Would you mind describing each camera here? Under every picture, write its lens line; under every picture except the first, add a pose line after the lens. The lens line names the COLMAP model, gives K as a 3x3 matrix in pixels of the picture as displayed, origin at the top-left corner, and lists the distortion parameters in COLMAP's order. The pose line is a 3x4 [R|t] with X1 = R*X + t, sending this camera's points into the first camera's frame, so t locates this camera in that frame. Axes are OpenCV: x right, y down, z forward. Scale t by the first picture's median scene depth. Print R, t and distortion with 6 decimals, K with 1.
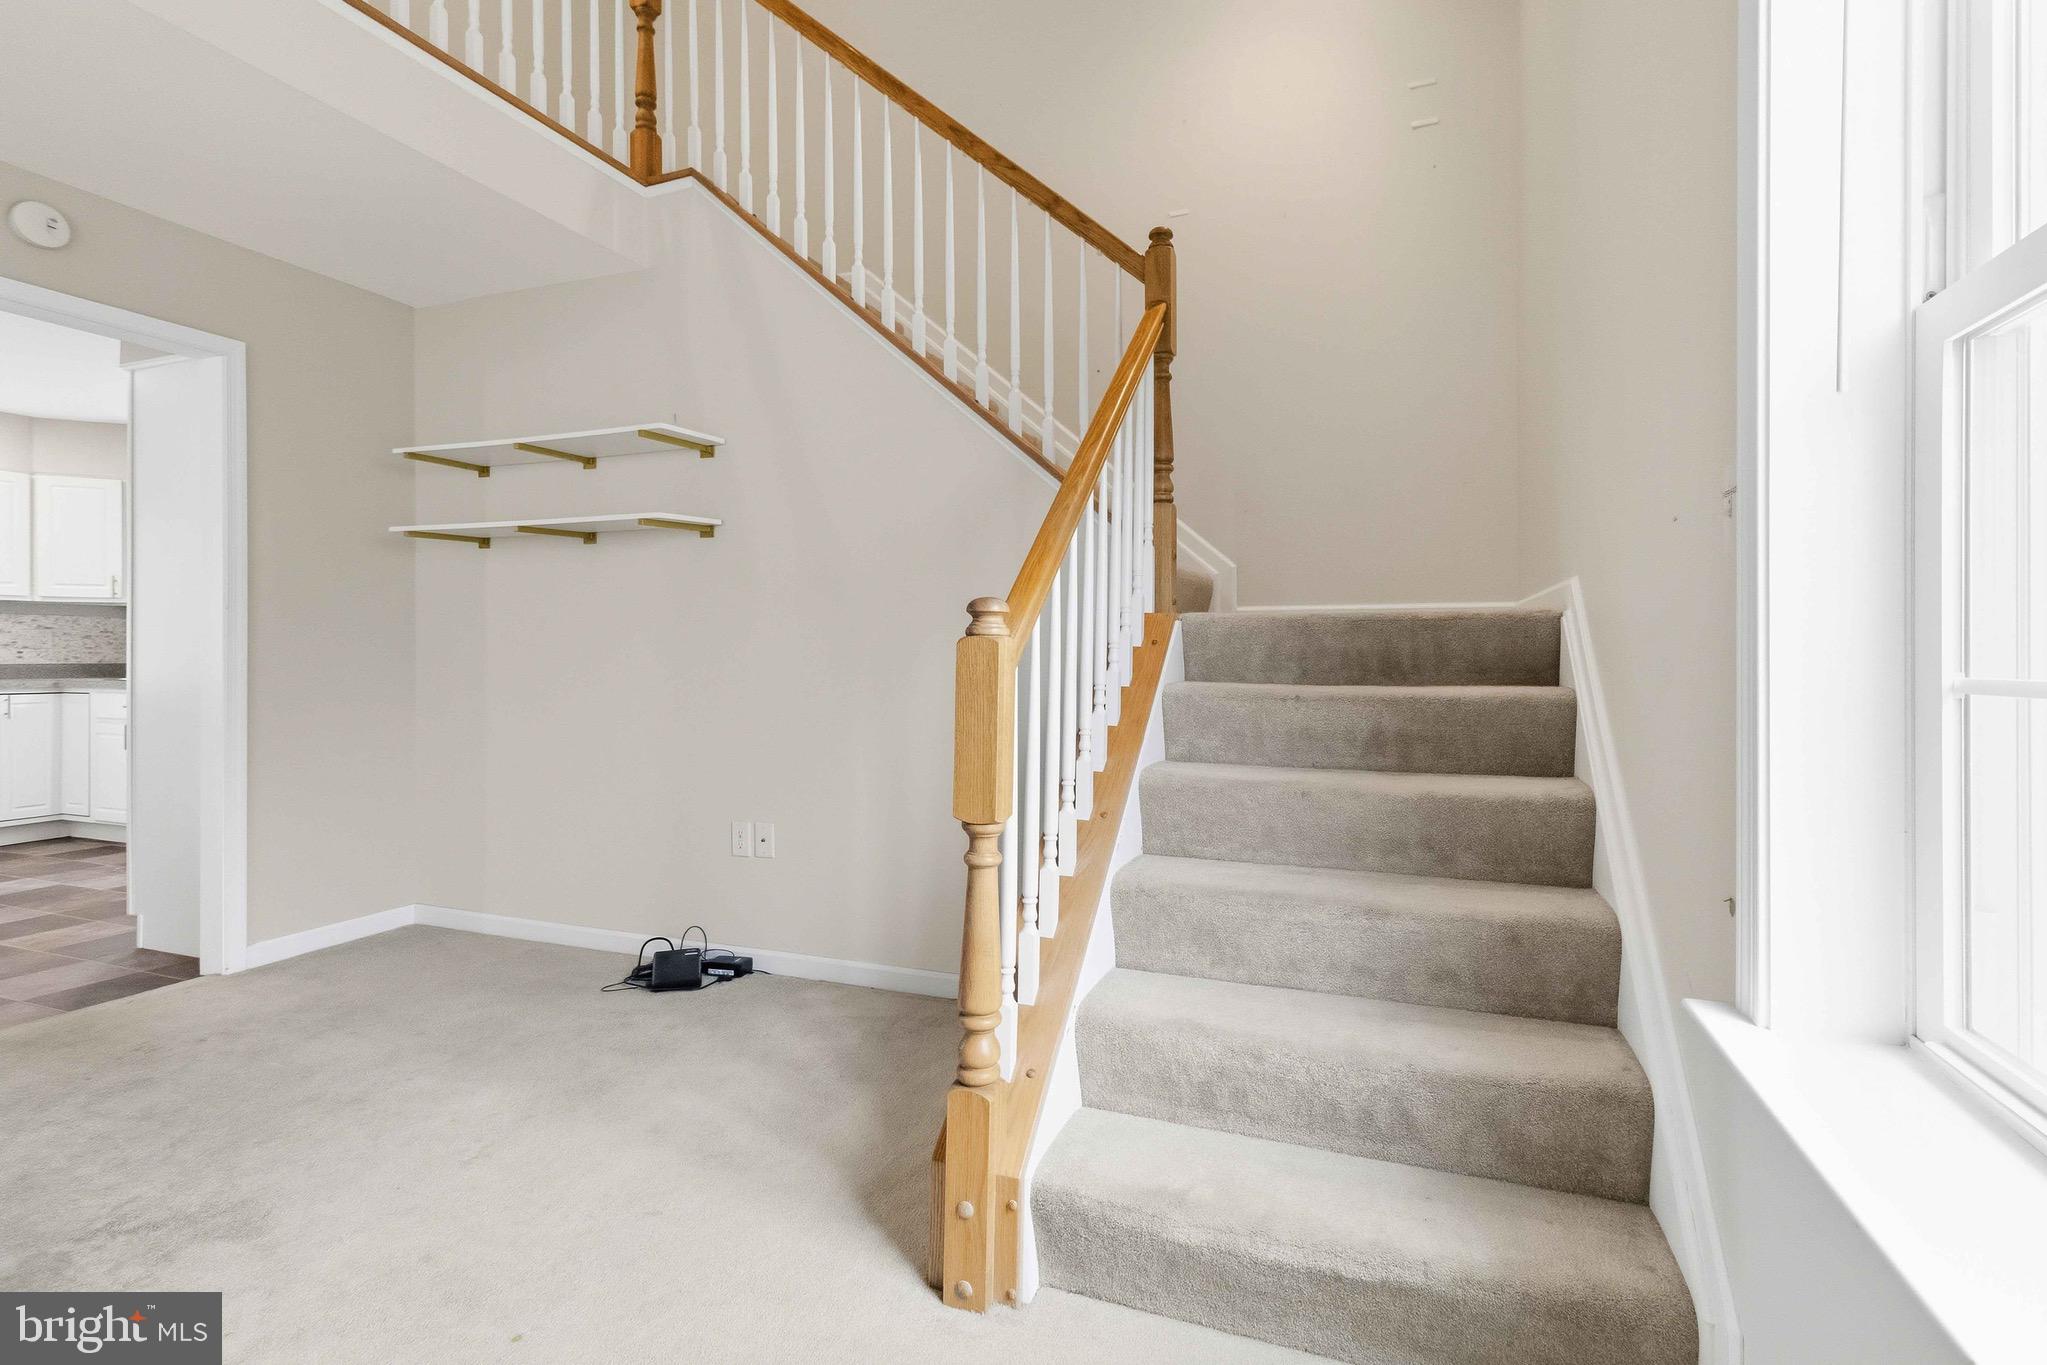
lens RADIAL K [[954.2, 0, 1041.8], [0, 954.2, 654.3], [0, 0, 1]] dist [0.007389, -0.001847]
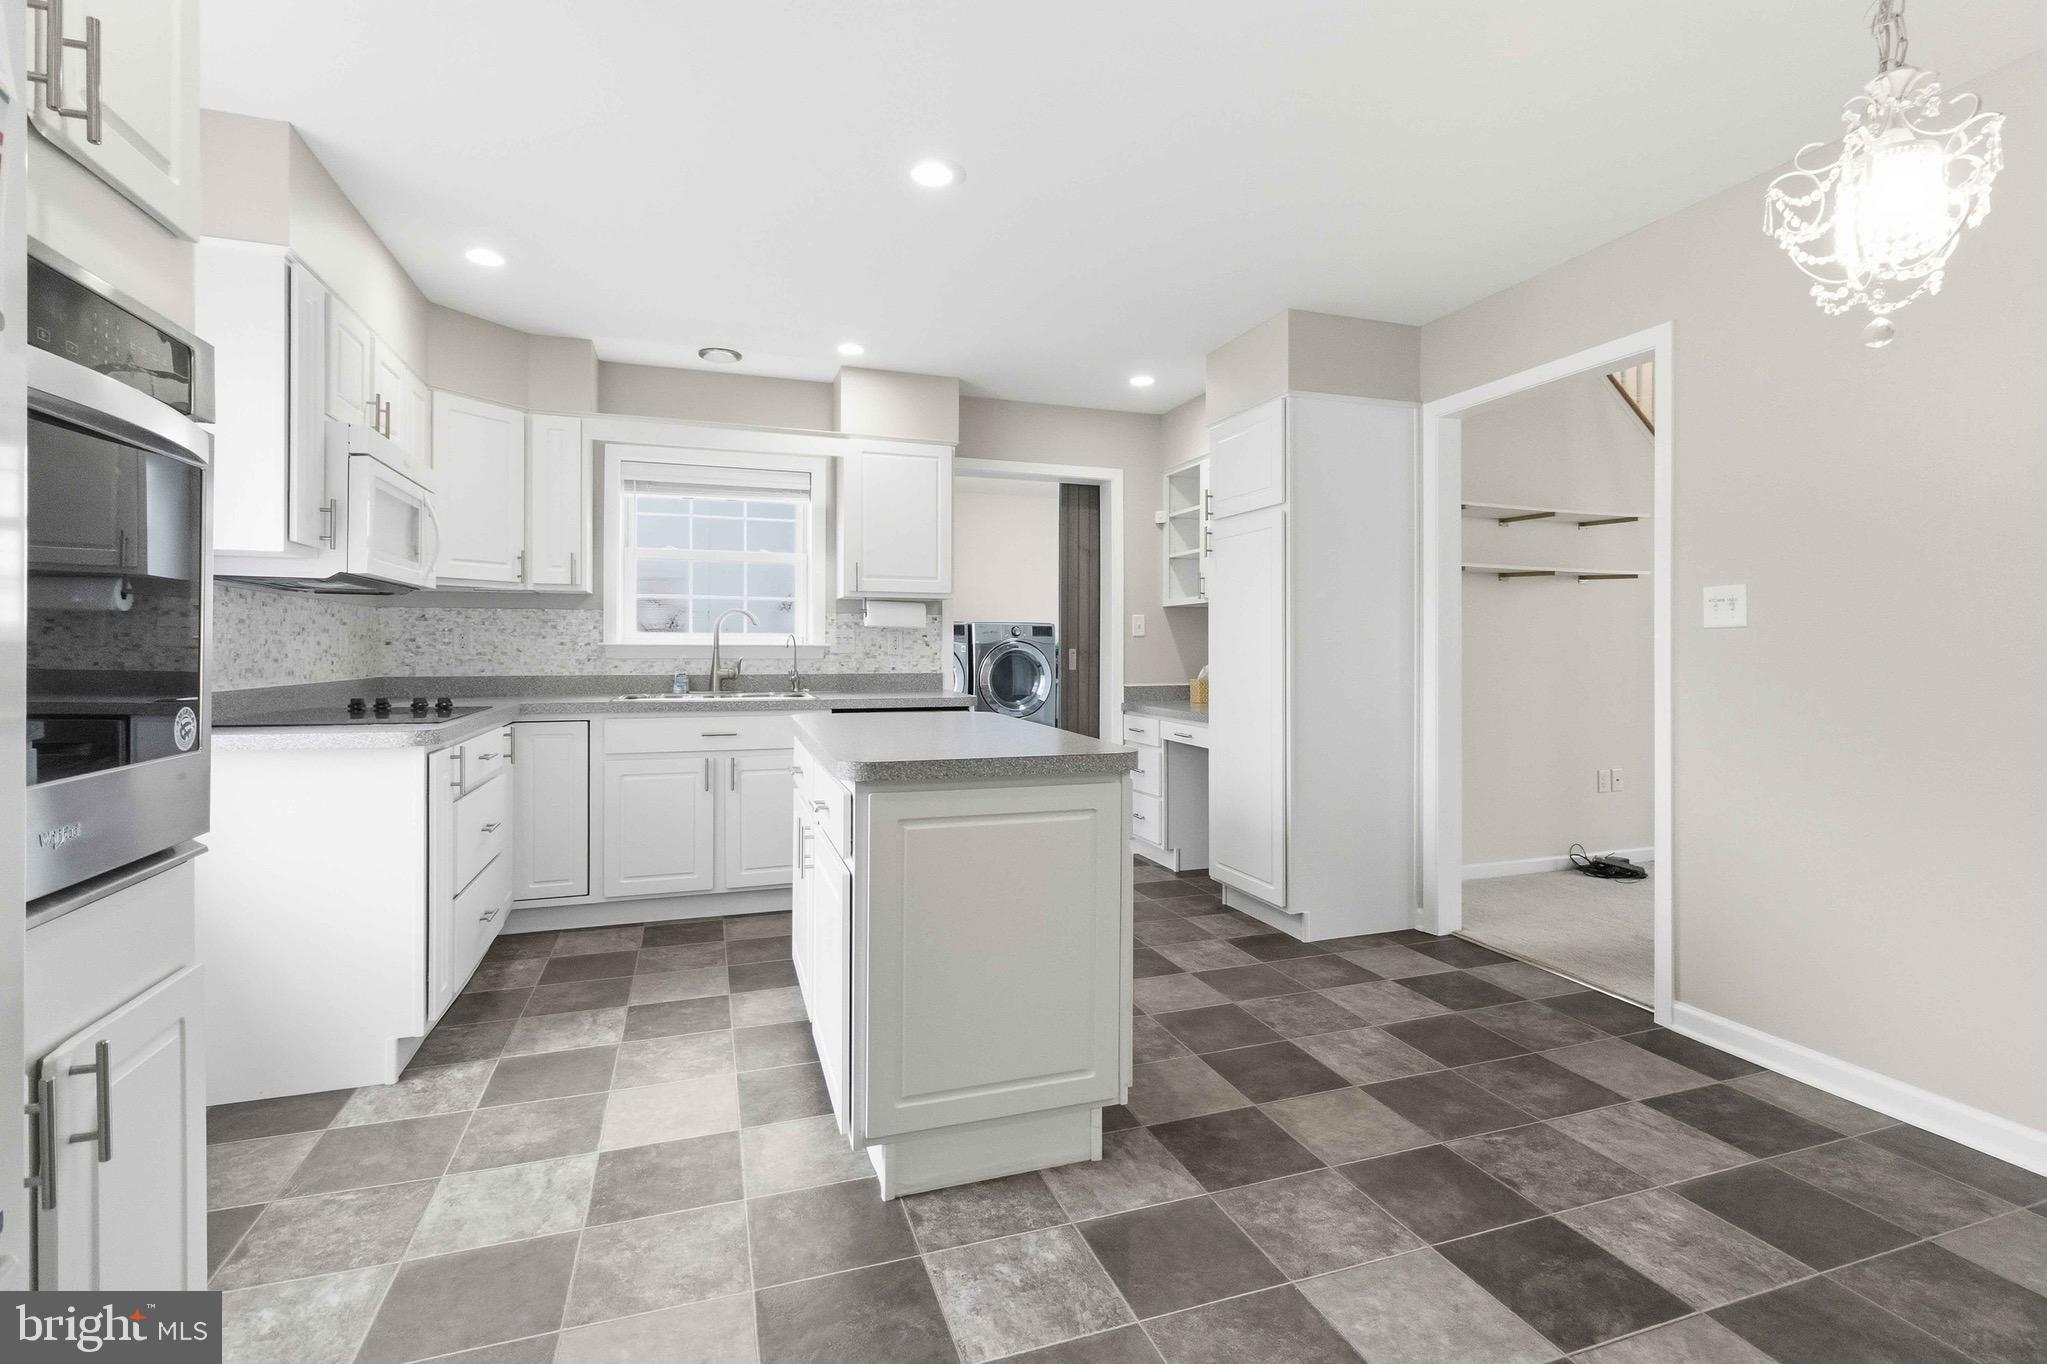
lens RADIAL K [[954.2, 0, 1044.3], [0, 954.2, 652.4], [0, 0, 1]] dist [0.007389, -0.001847]
pose [[0.757231, -0.000081, 0.653148, -2.322429], [-0.001578, 0.999997, 0.001953, -0.022146], [-0.653146, -0.002510, 0.757228, 0.473756]]
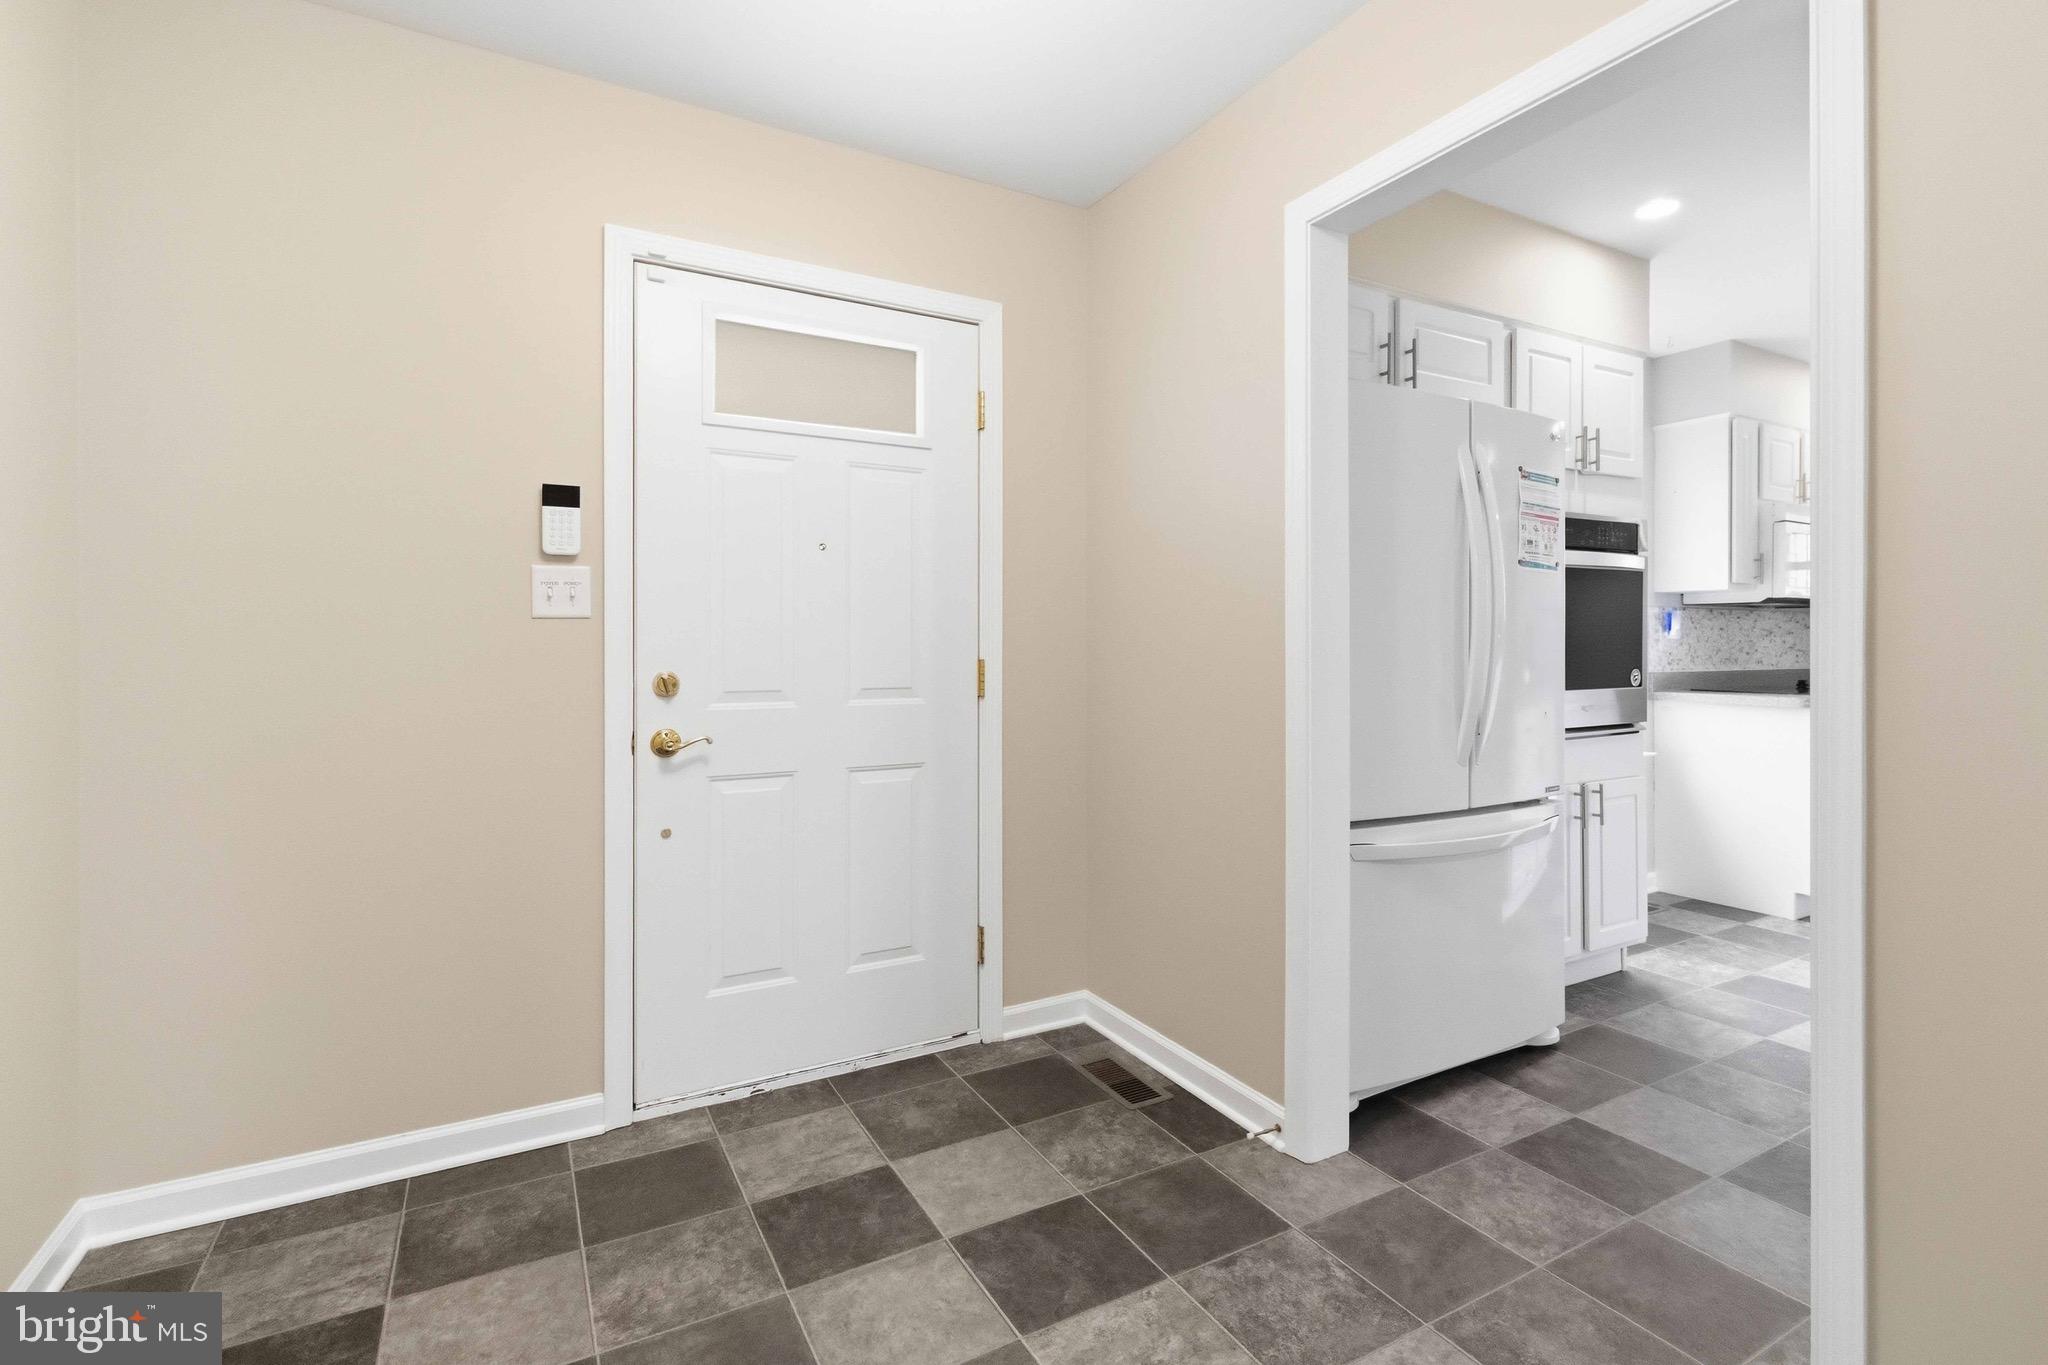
lens RADIAL K [[954.7, 0, 1044.2], [0, 954.7, 651.0], [0, 0, 1]] dist [0.007389, -0.001847]
pose [[0.771210, -0.000689, -0.636580, -2.149598], [0.002895, 0.999993, 0.002426, -0.021258], [0.636574, -0.003714, 0.771207, -0.246195]]
